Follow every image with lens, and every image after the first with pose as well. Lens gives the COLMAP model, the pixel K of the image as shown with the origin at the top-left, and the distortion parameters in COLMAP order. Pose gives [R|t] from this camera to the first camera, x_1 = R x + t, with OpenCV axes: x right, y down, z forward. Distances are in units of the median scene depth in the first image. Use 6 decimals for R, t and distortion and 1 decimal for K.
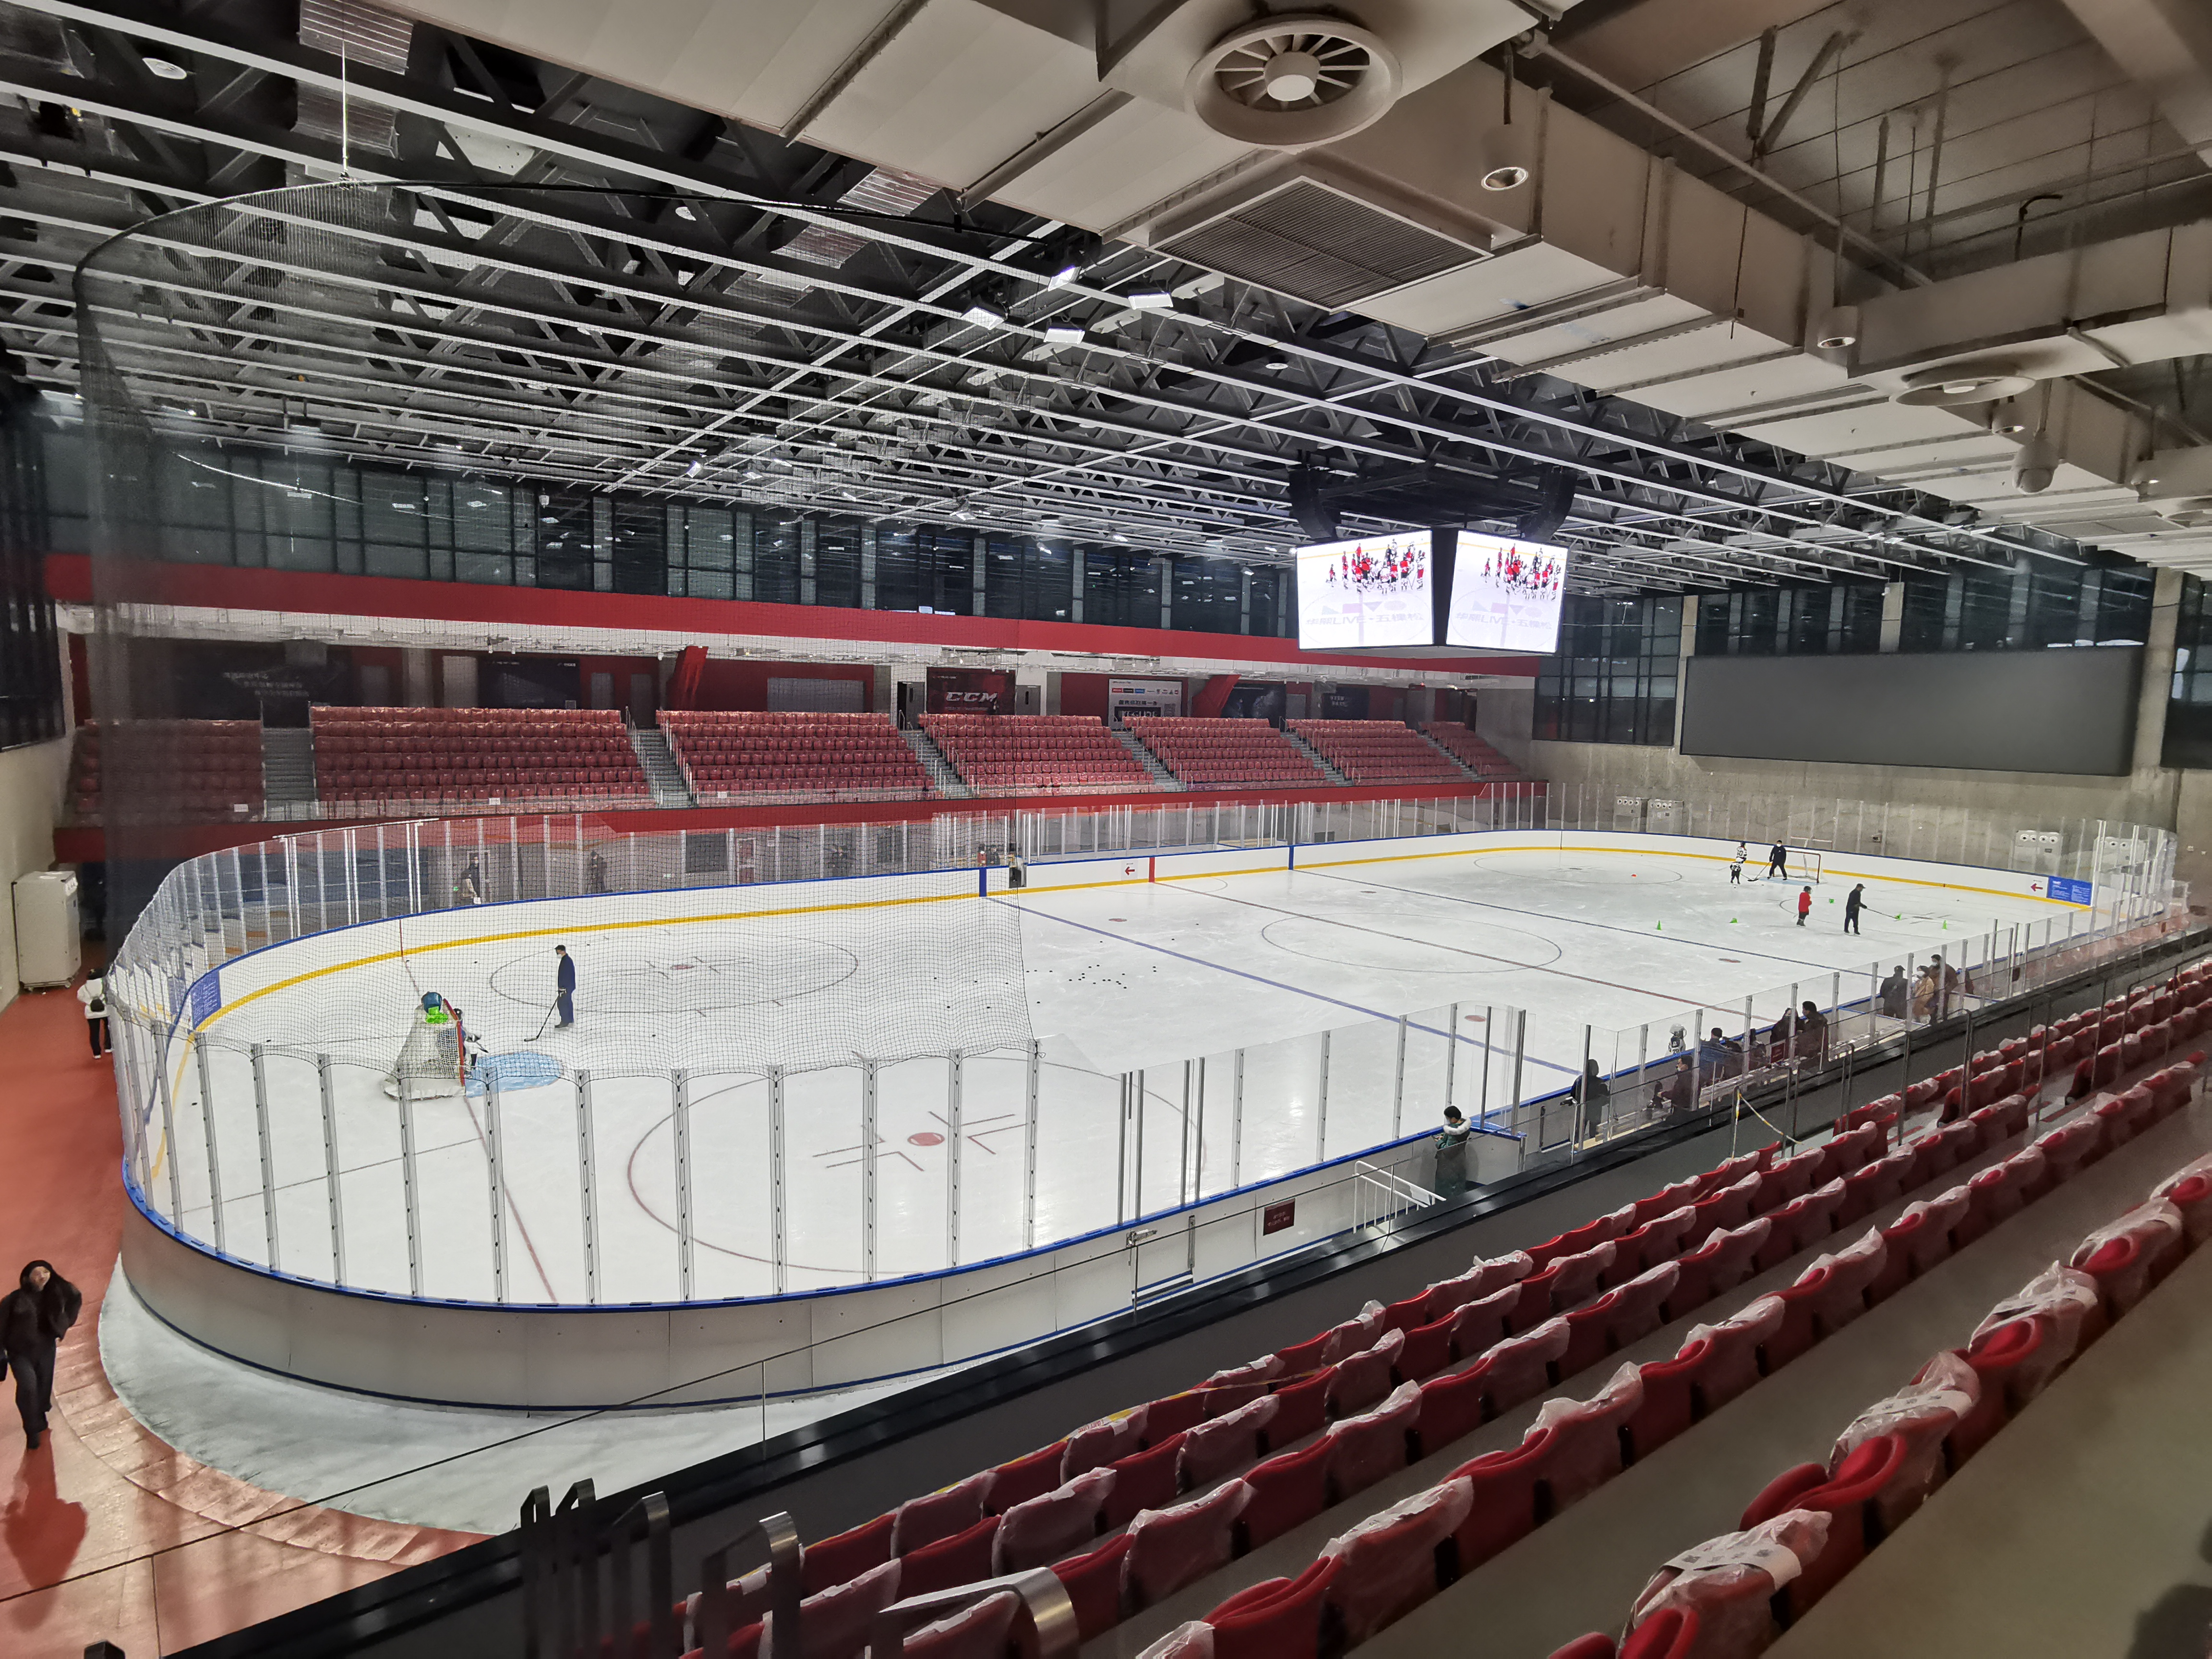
lens RADIAL K [[1158.4, 0, 1091.2], [0, 1158.4, 797.6], [0, 0, 1]] dist [0.001656, 0.000671]
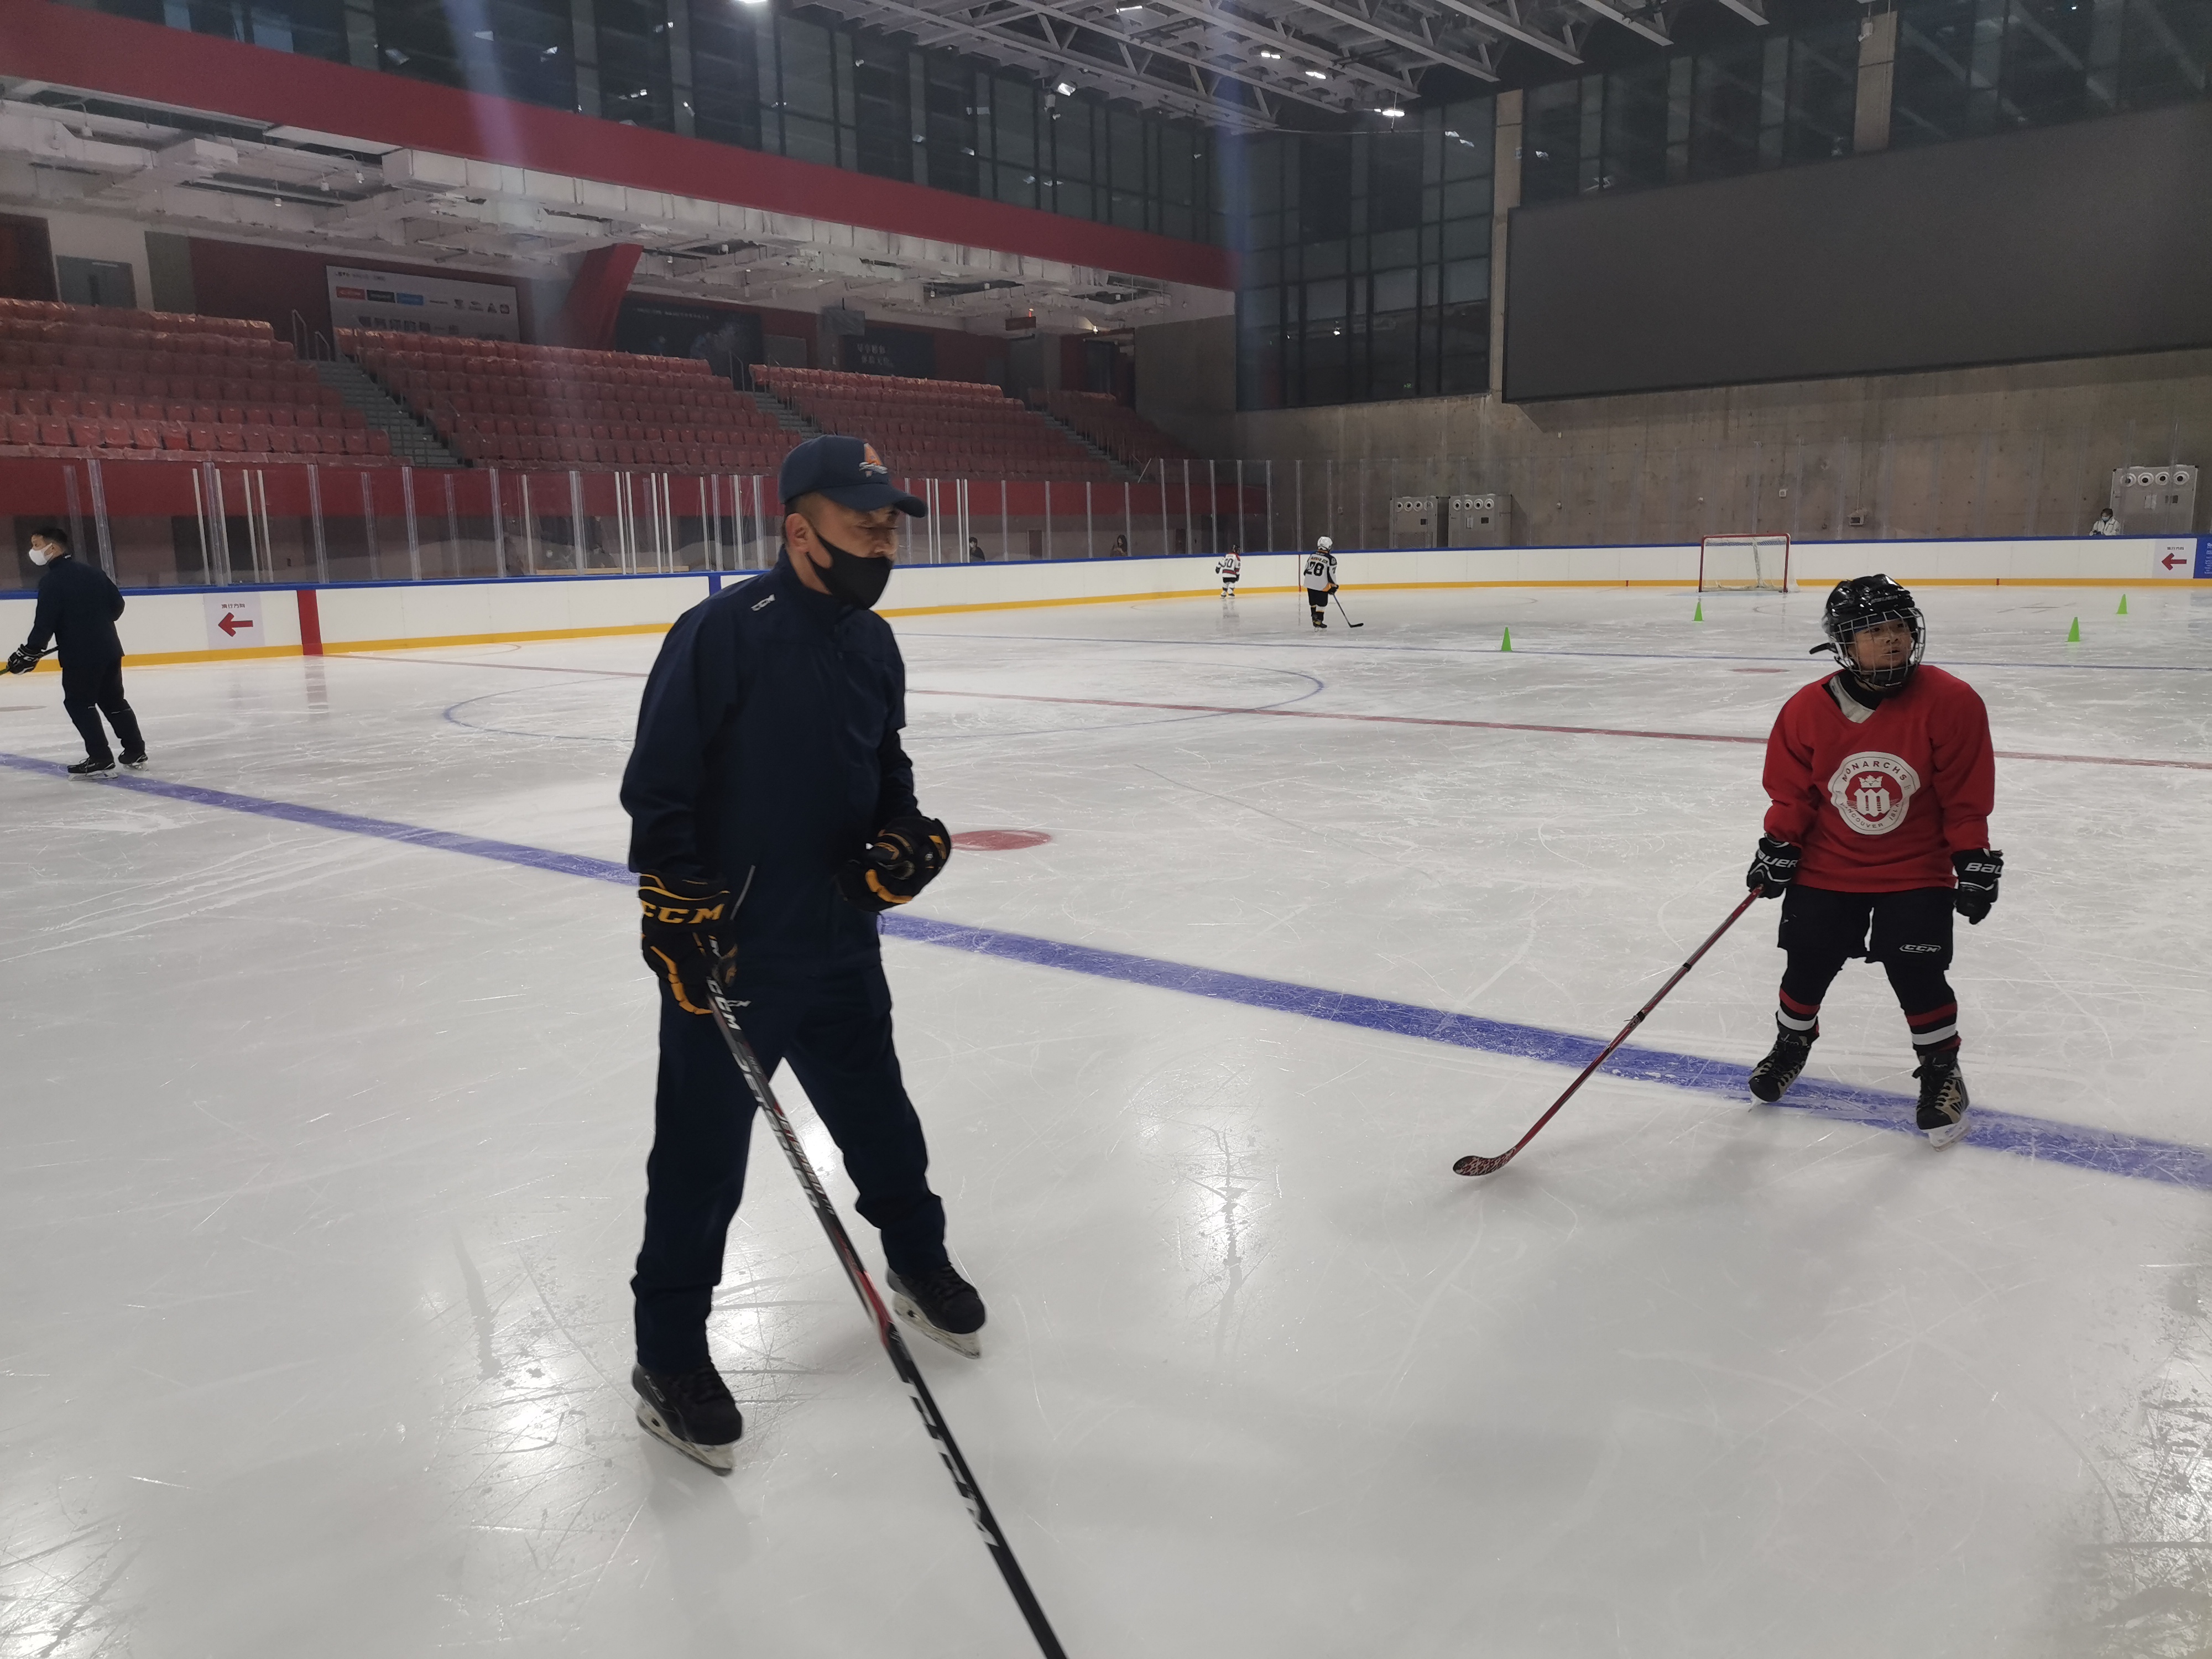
lens RADIAL K [[1658.7, 0, 1100.5], [0, 1658.7, 821.5], [0, 0, 1]] dist [0.040842, -0.019292]
pose [[0.961288, -0.081886, 0.263097, 0.118226], [0.061839, 0.994578, 0.083608, 0.075694], [-0.268517, -0.064102, 0.961140, 0.308101]]
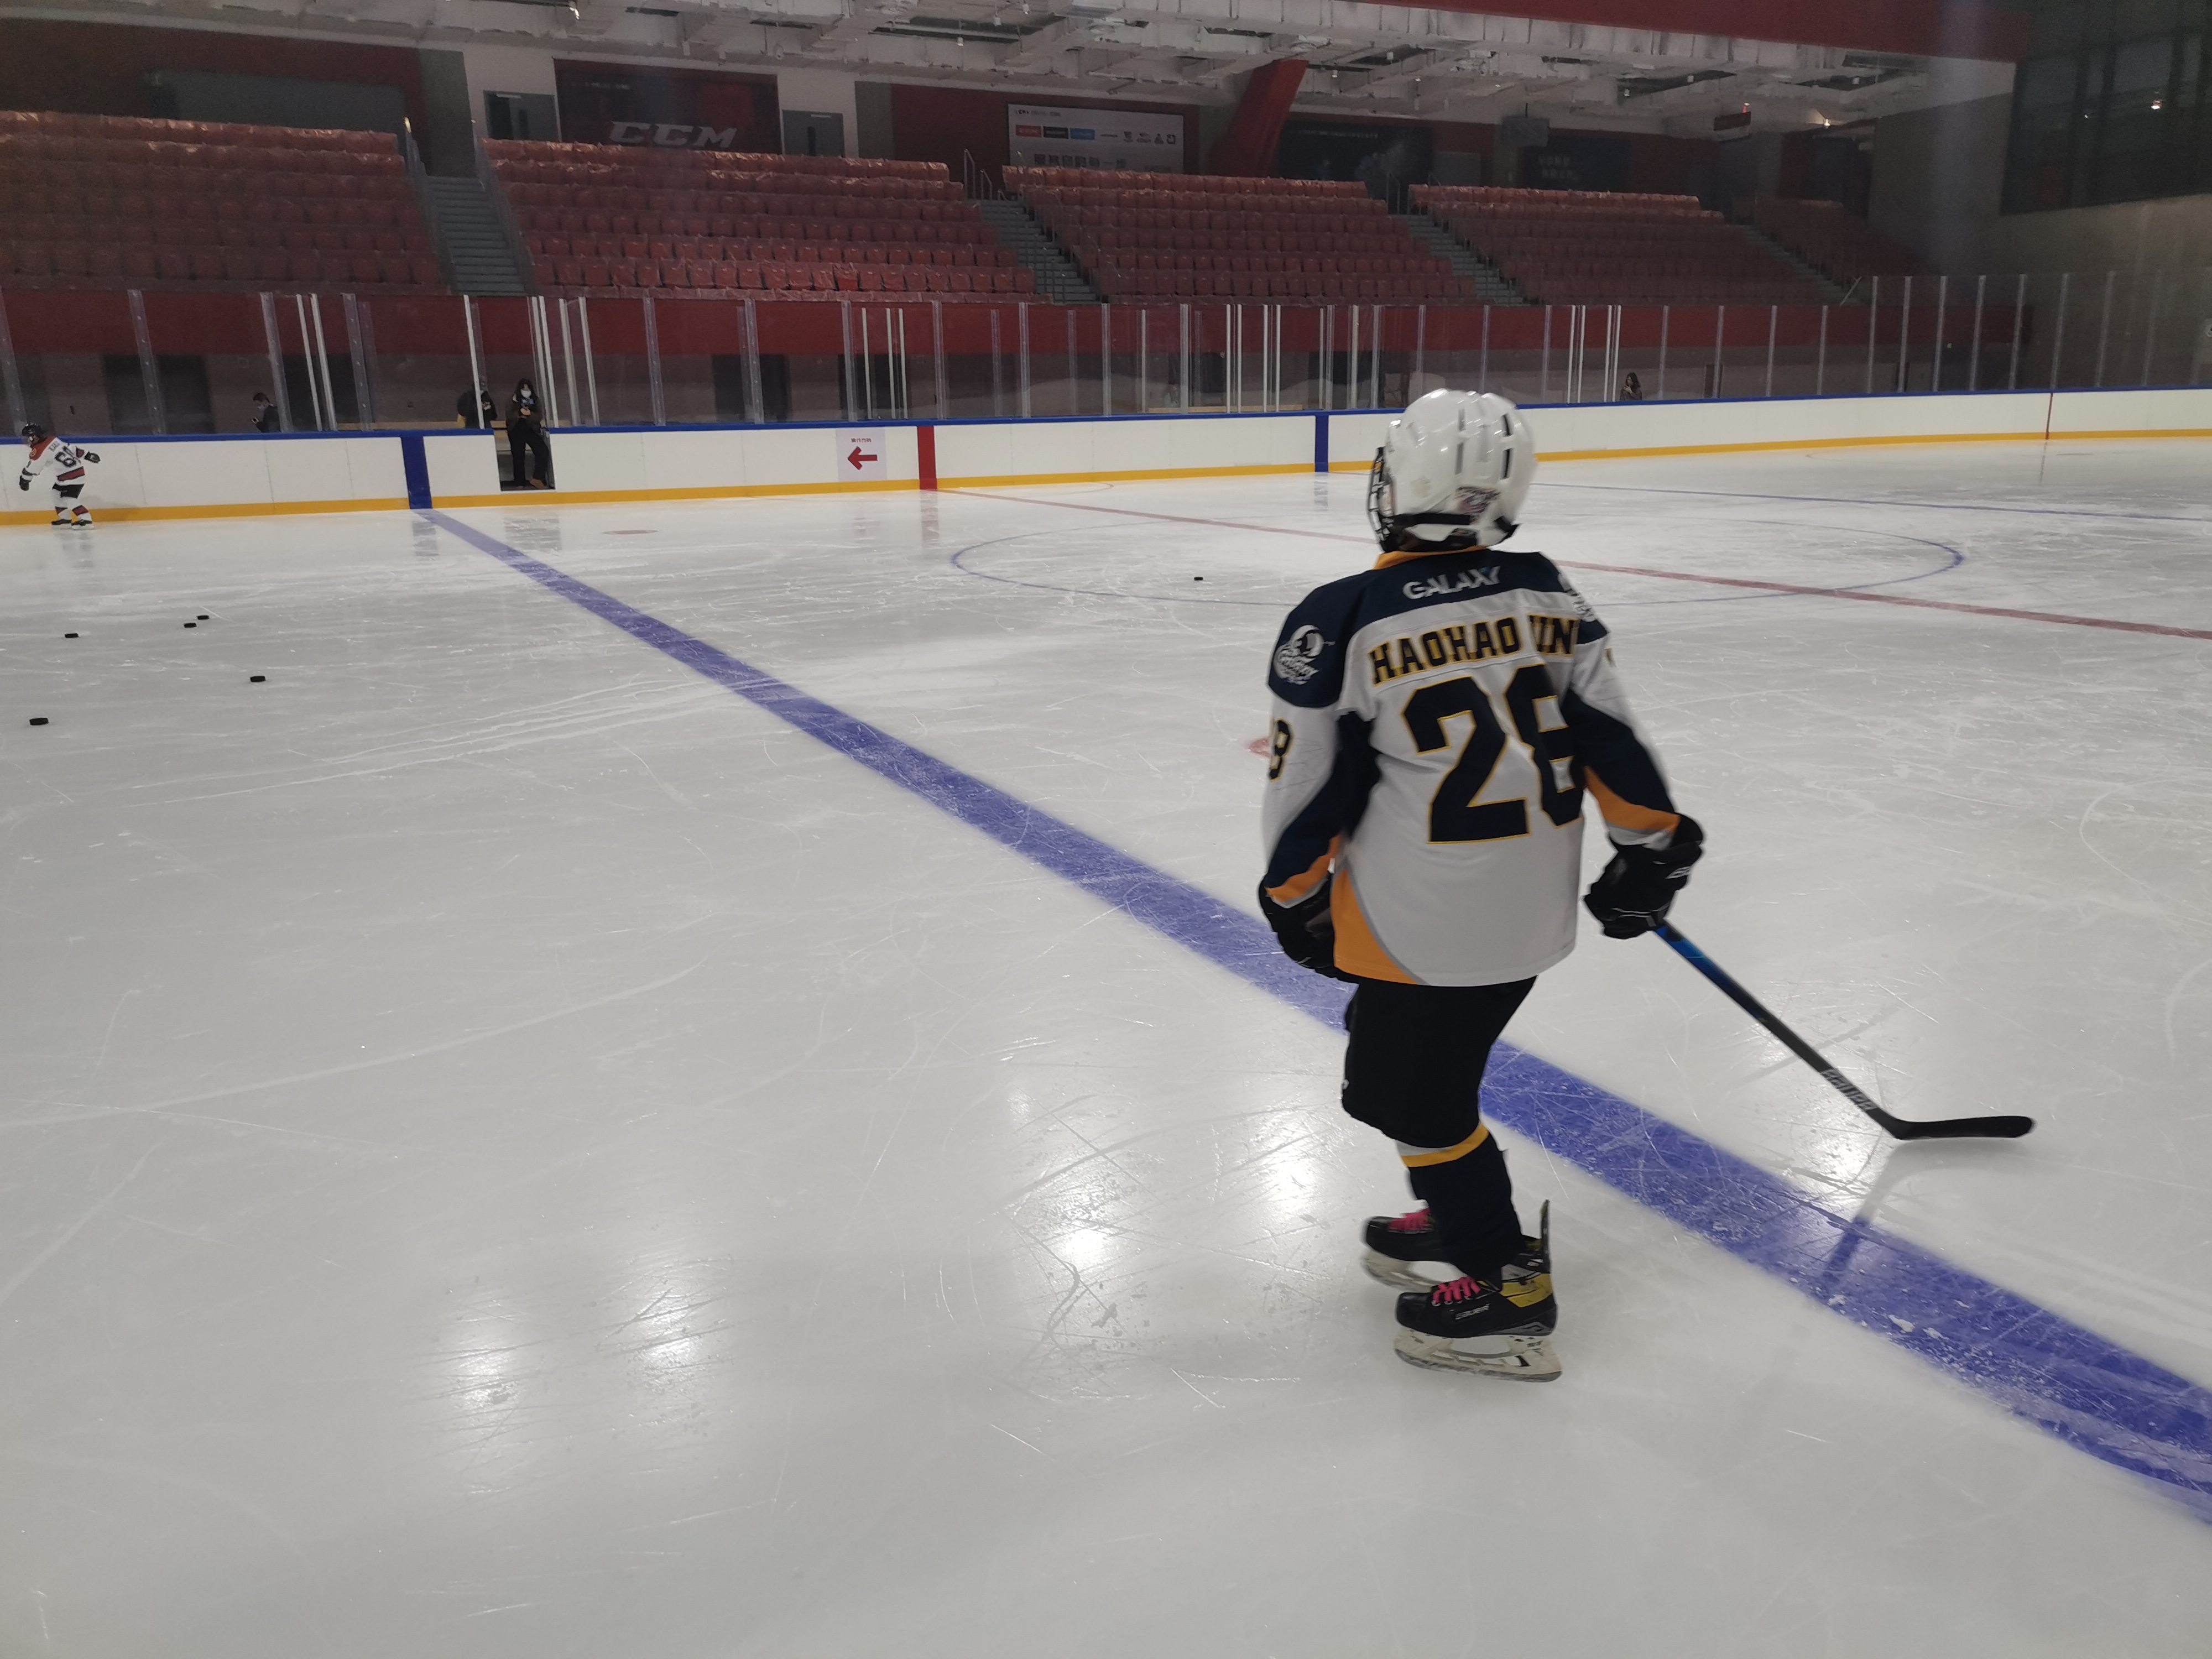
lens RADIAL K [[1658.7, 0, 1103.1], [0, 1658.7, 838.9], [0, 0, 1]] dist [0.040842, -0.019292]
pose [[0.990701, 0.002650, -0.136028, 0.147940], [0.020358, 0.985667, 0.167470, 0.075291], [0.134522, -0.168682, 0.976448, 0.331831]]
